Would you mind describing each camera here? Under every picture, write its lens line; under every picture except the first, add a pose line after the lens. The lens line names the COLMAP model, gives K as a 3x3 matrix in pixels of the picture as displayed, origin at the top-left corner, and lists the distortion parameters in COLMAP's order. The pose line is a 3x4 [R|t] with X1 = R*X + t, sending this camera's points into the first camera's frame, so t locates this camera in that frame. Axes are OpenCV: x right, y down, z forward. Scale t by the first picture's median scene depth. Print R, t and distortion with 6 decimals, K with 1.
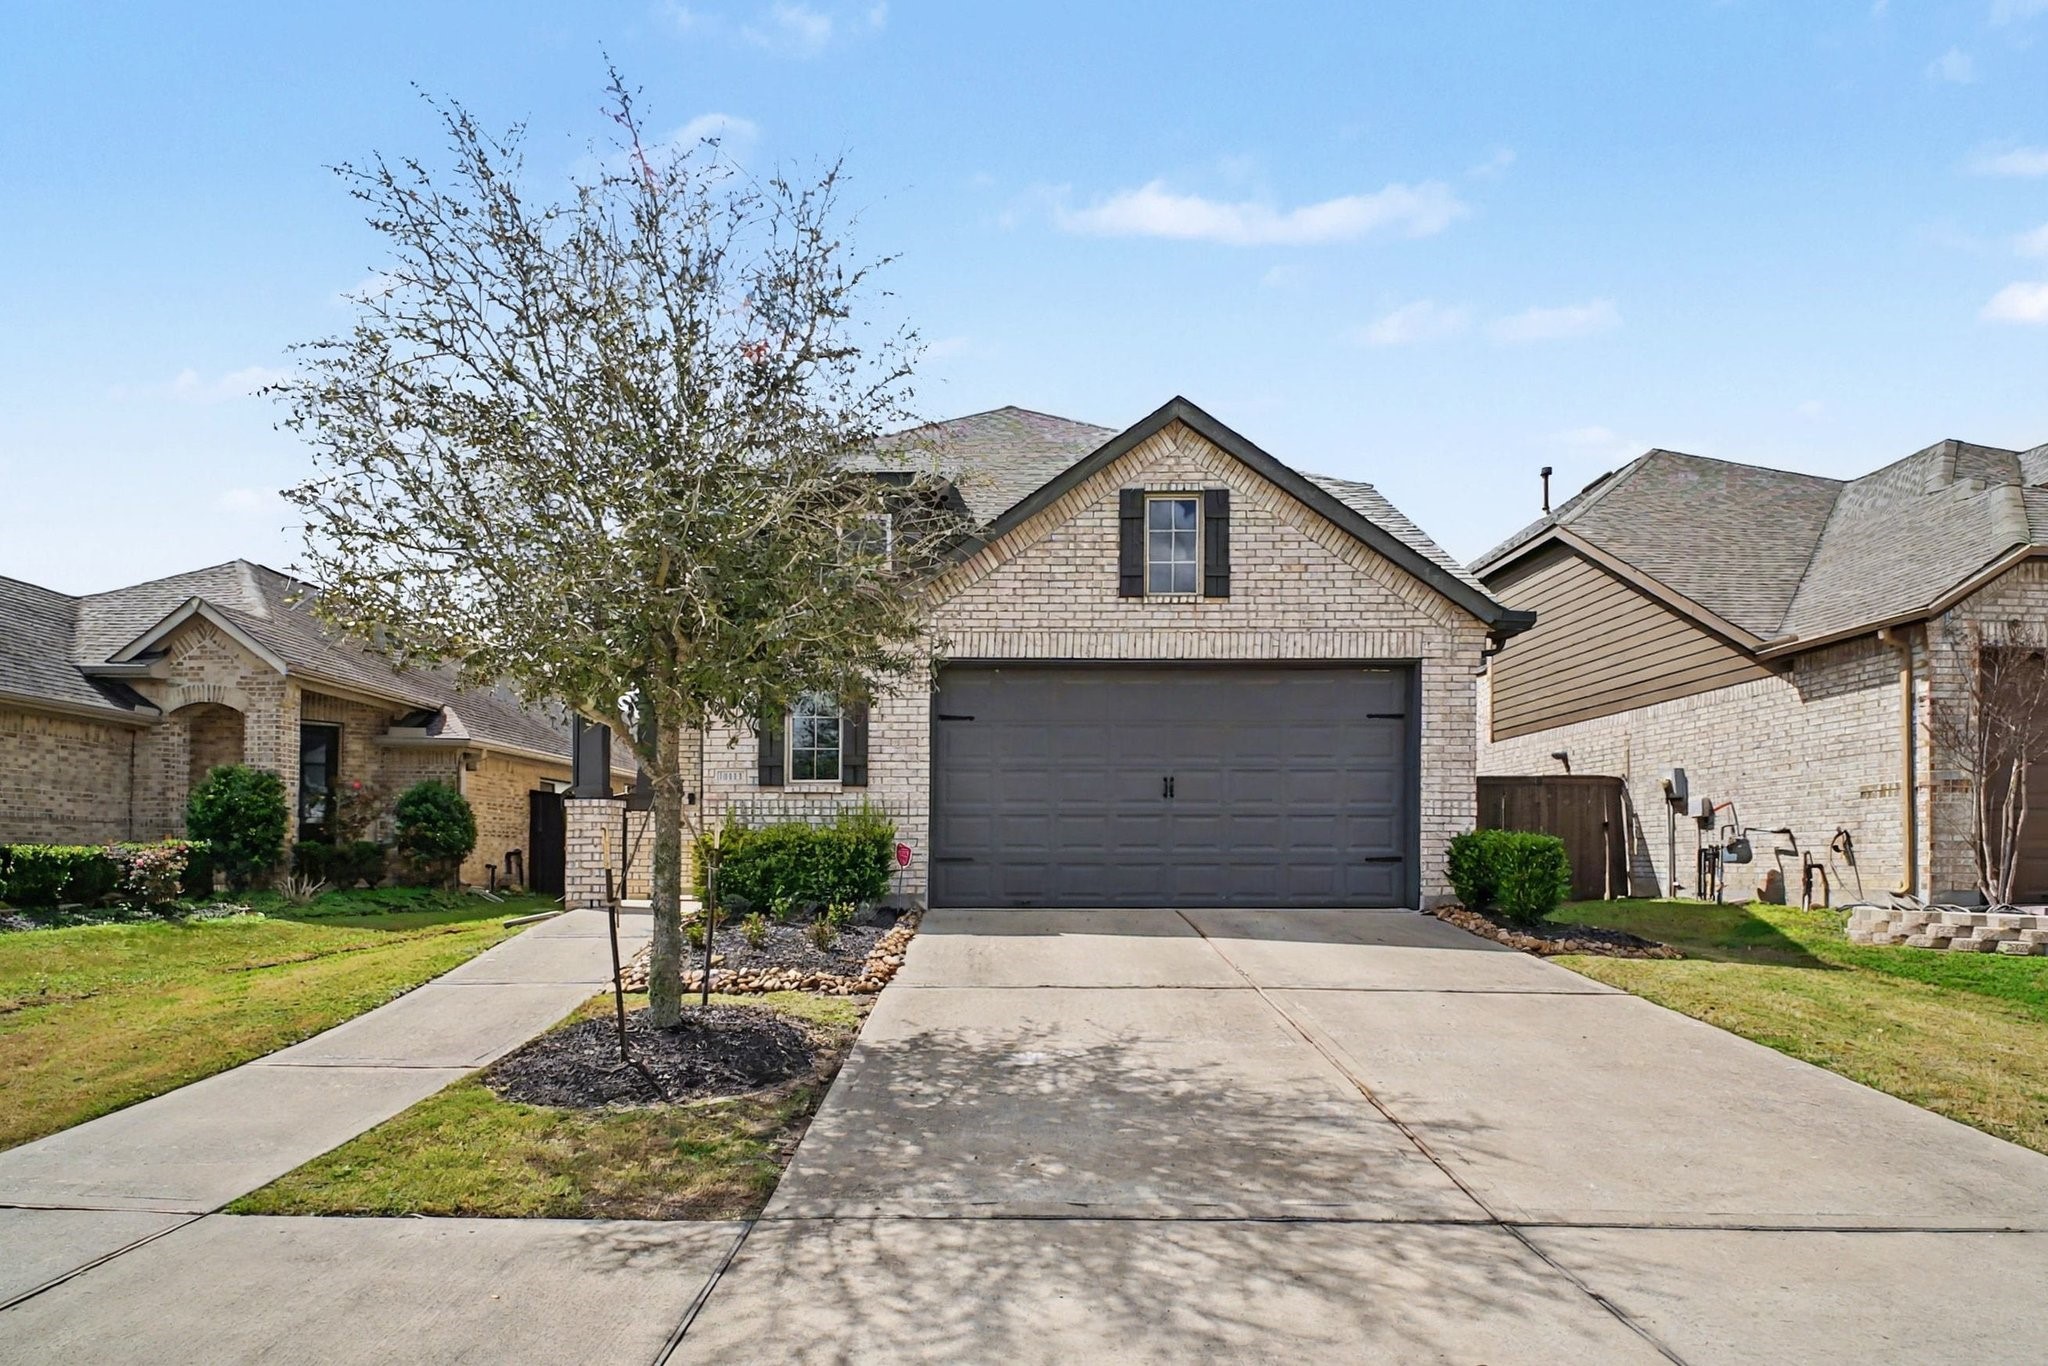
lens RADIAL K [[982.2, 0, 1021.7], [0, 982.2, 746.5], [0, 0, 1]] dist [0.008972, -0.000490]
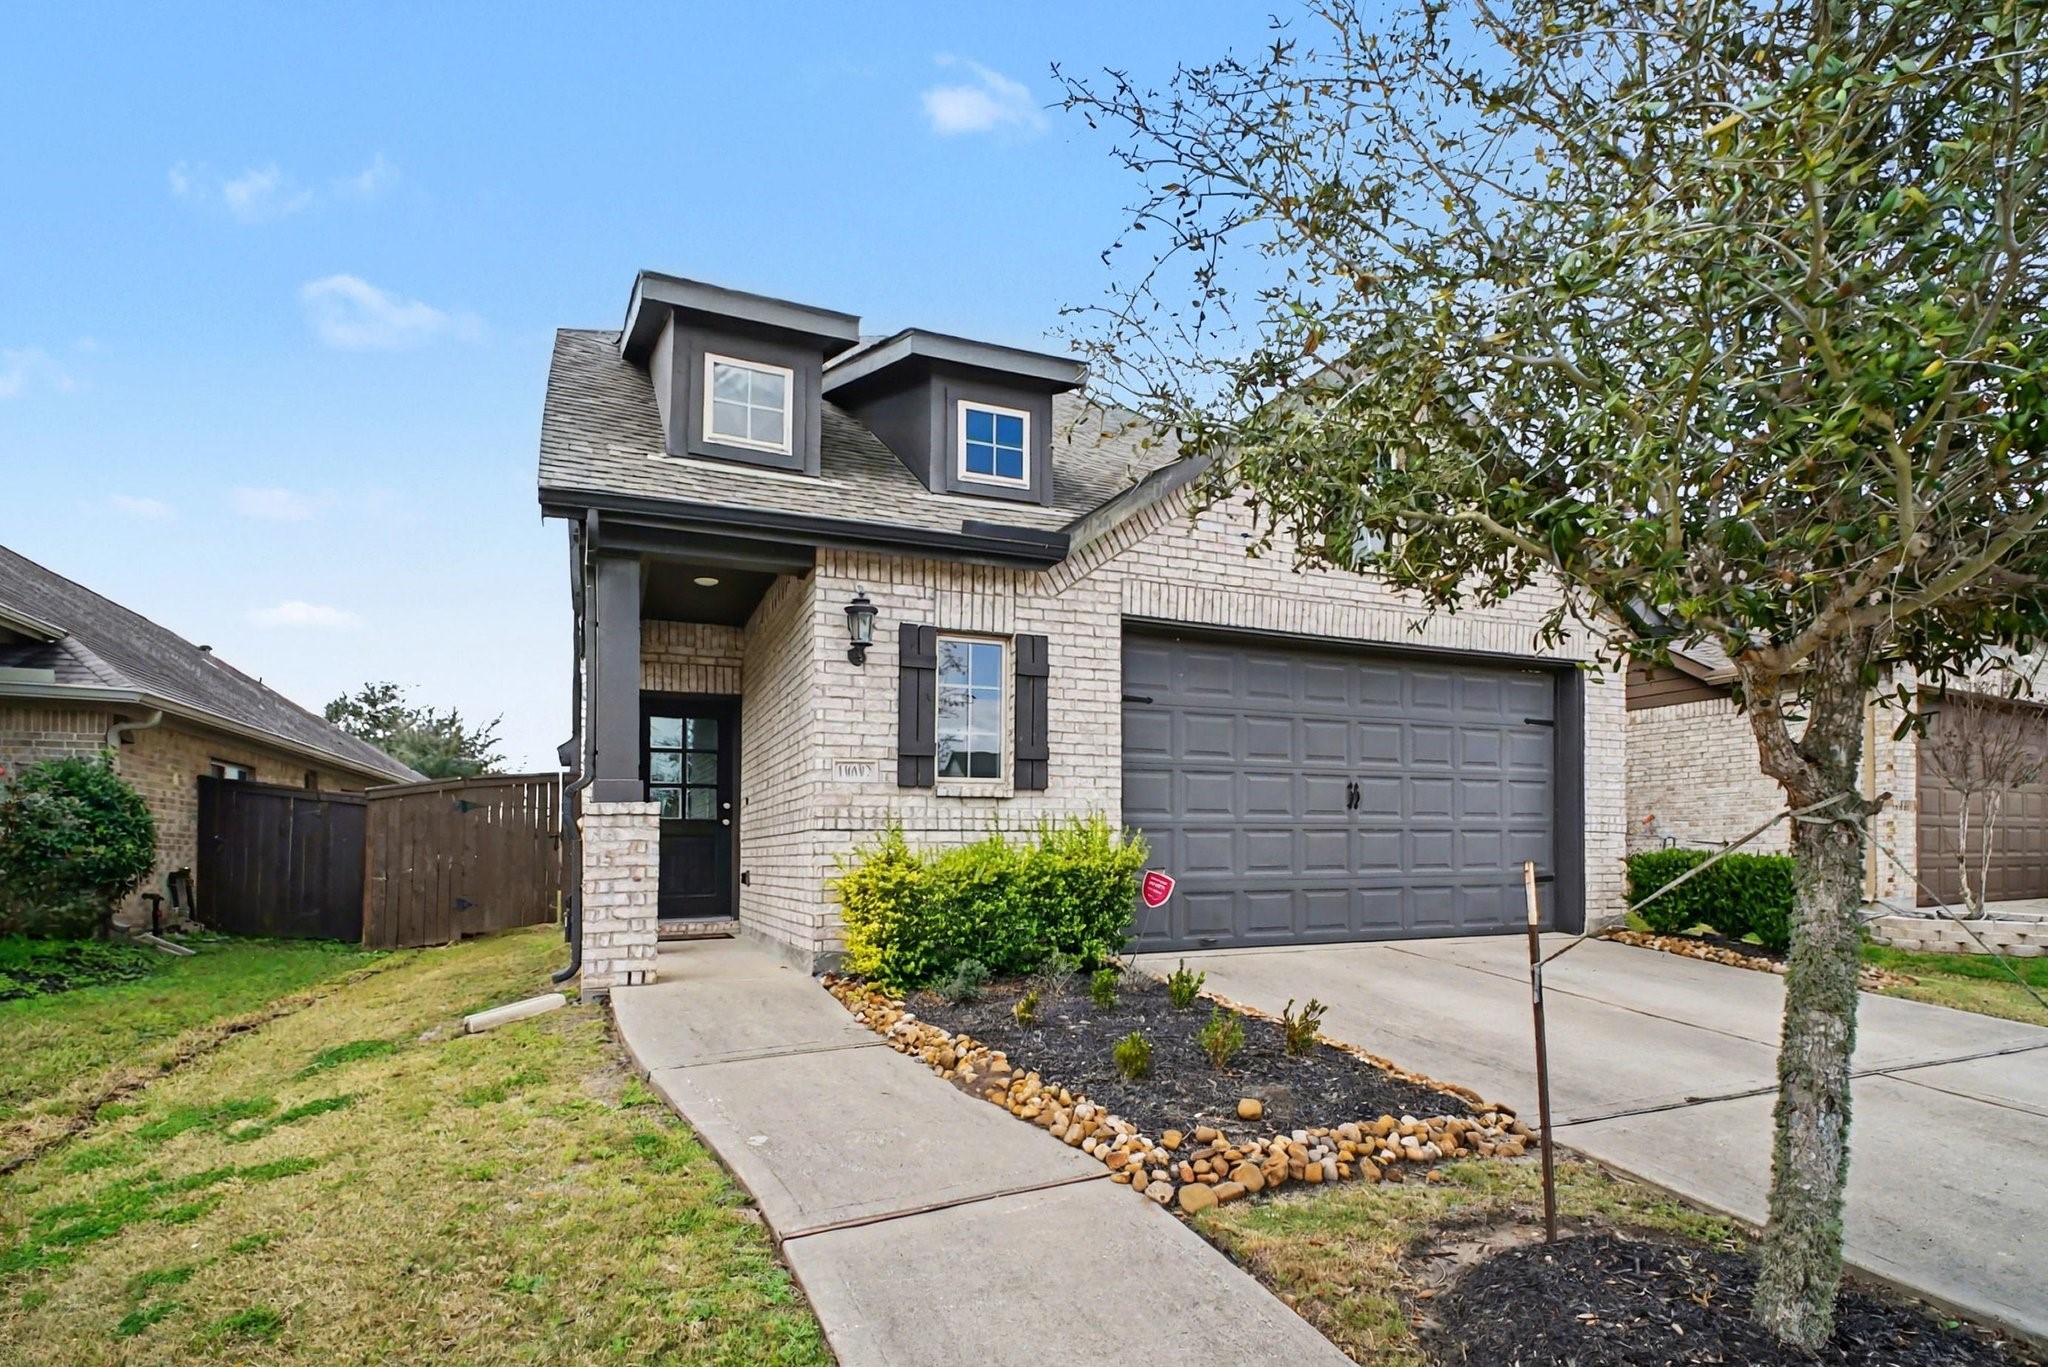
lens RADIAL K [[982.2, 0, 1021.7], [0, 982.2, 747.0], [0, 0, 1]] dist [0.008972, -0.000490]
pose [[0.922148, 0.035273, 0.385227, -0.432528], [-0.038250, 0.999268, 0.000065, 0.010788], [-0.384942, -0.014795, 0.922822, 0.347548]]
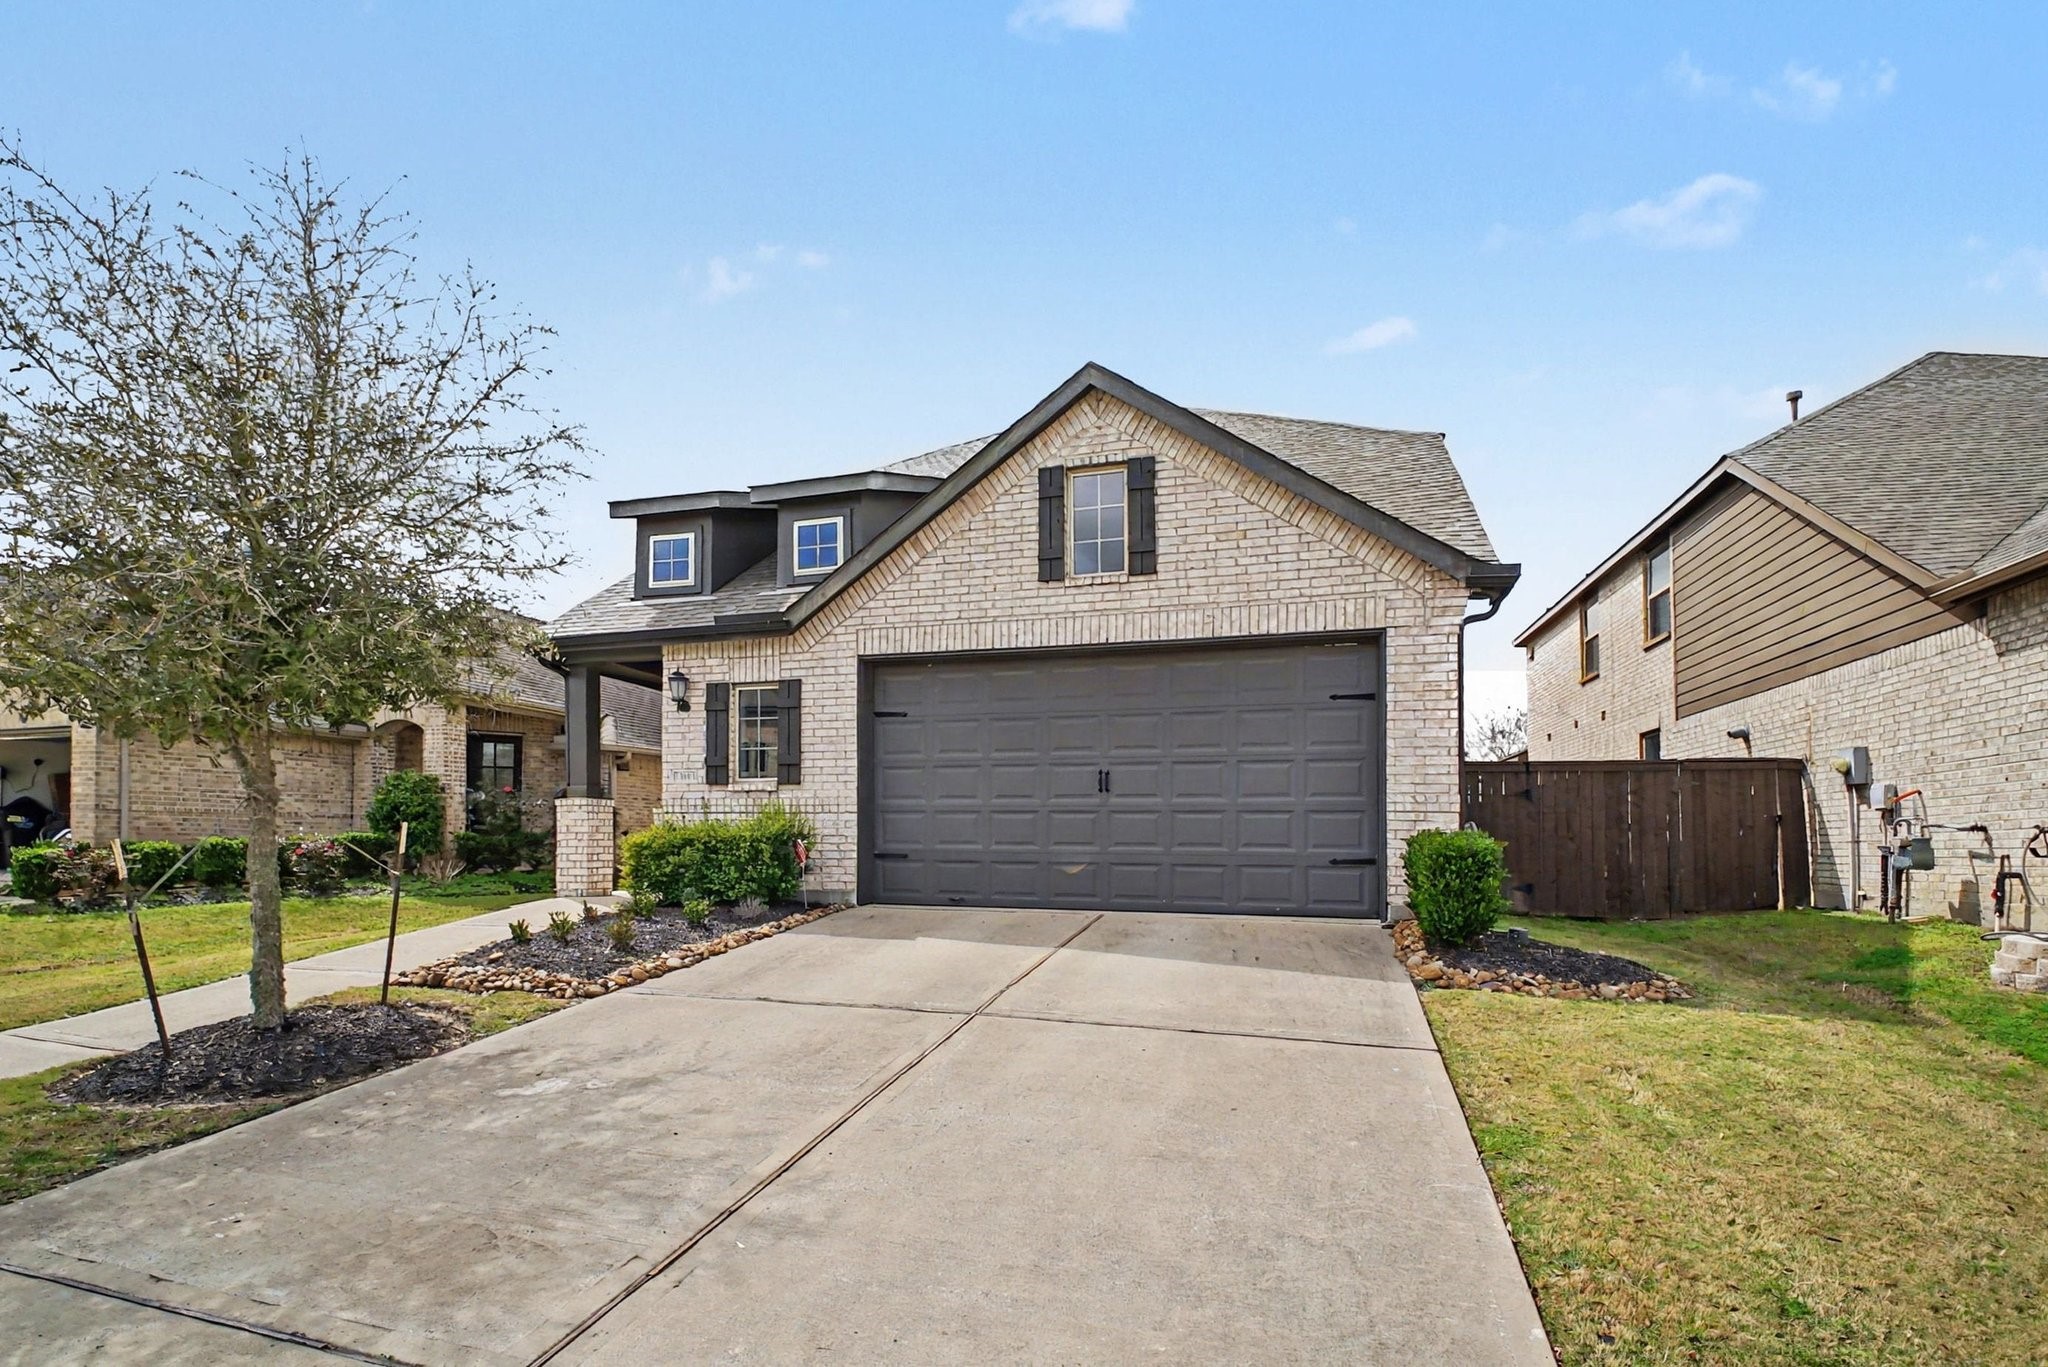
lens RADIAL K [[925.0, 0, 1023.8], [0, 925.0, 734.0], [0, 0, 1]] dist [0.021335, -0.020817]
pose [[0.958413, -0.025397, -0.284254, 0.333462], [0.024451, 0.999677, -0.006875, 0.000643], [0.284336, -0.000362, 0.958724, 0.136330]]
